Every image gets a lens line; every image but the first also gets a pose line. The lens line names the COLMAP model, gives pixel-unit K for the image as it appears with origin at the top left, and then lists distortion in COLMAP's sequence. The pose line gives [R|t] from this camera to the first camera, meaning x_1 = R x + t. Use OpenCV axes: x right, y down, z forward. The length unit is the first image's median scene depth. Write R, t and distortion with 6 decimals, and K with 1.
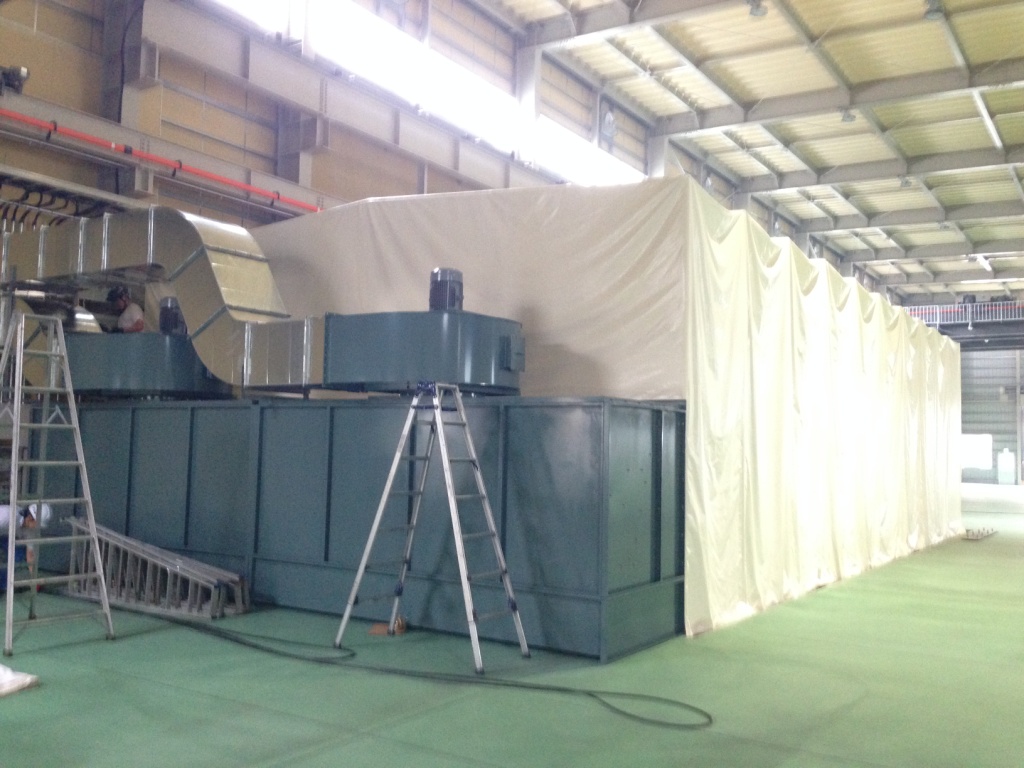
lens RADIAL K [[947.4, 0, 512.0], [0, 947.4, 384.0], [0, 0, 1]] dist [0.169413, -0.309839]
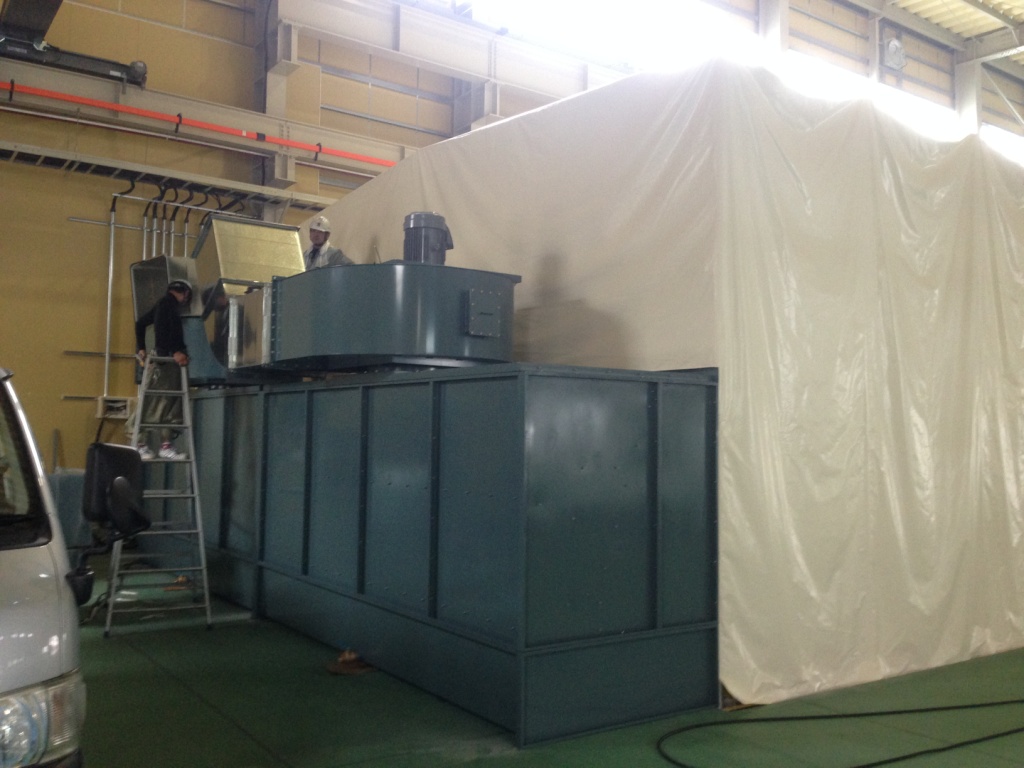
lens RADIAL K [[947.4, 0, 512.0], [0, 947.4, 384.0], [0, 0, 1]] dist [0.169413, -0.309839]
pose [[0.928827, -0.026312, -0.369578, 0.181999], [0.027215, 0.999626, -0.002772, 0.016093], [0.369512, -0.007483, 0.929196, 0.182288]]
